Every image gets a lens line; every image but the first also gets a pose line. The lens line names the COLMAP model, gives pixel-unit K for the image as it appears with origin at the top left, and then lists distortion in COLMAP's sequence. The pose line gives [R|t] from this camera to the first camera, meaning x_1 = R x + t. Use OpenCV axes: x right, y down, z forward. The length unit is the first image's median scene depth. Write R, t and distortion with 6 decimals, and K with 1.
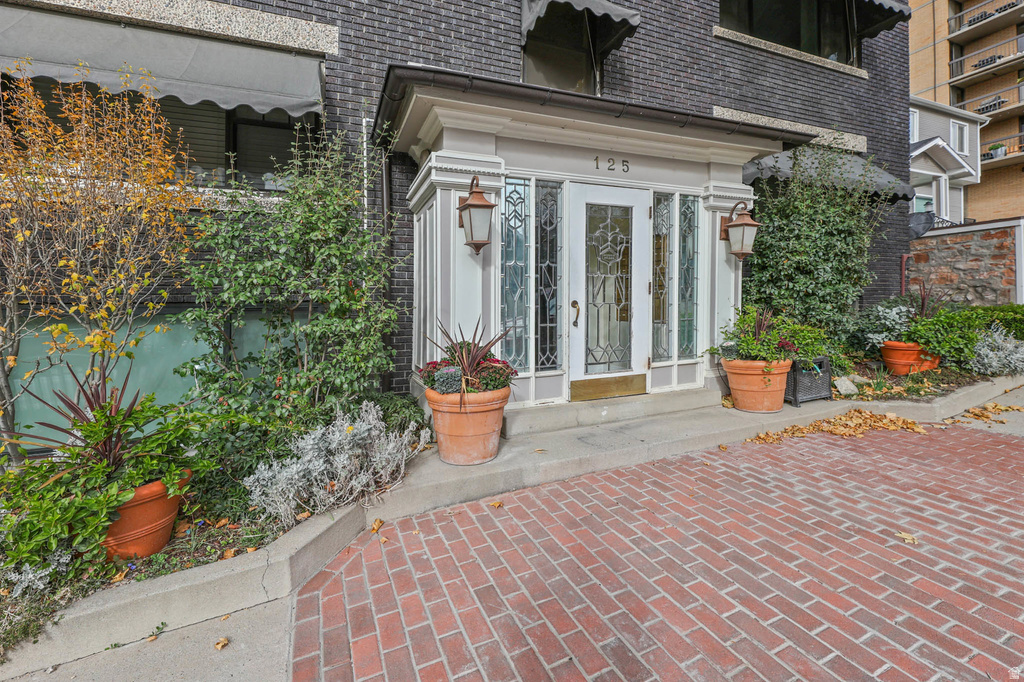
lens RADIAL K [[429.8, 0, 495.7], [0, 429.8, 298.8], [0, 0, 1]] dist [0.001213, -0.003007]
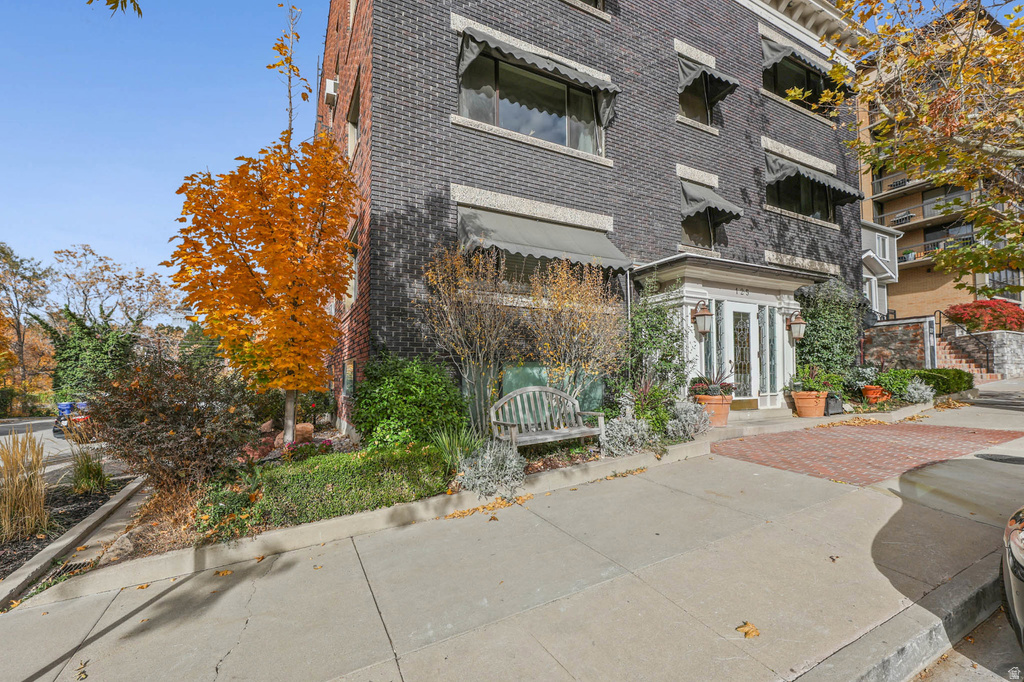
lens RADIAL K [[429.8, 0, 515.2], [0, 429.8, 344.6], [0, 0, 1]] dist [0.001213, -0.003007]
pose [[0.992742, 0.023618, 0.117926, -0.897100], [-0.016920, 0.998203, -0.057482, 0.055877], [-0.119071, 0.055070, 0.991357, -0.743926]]
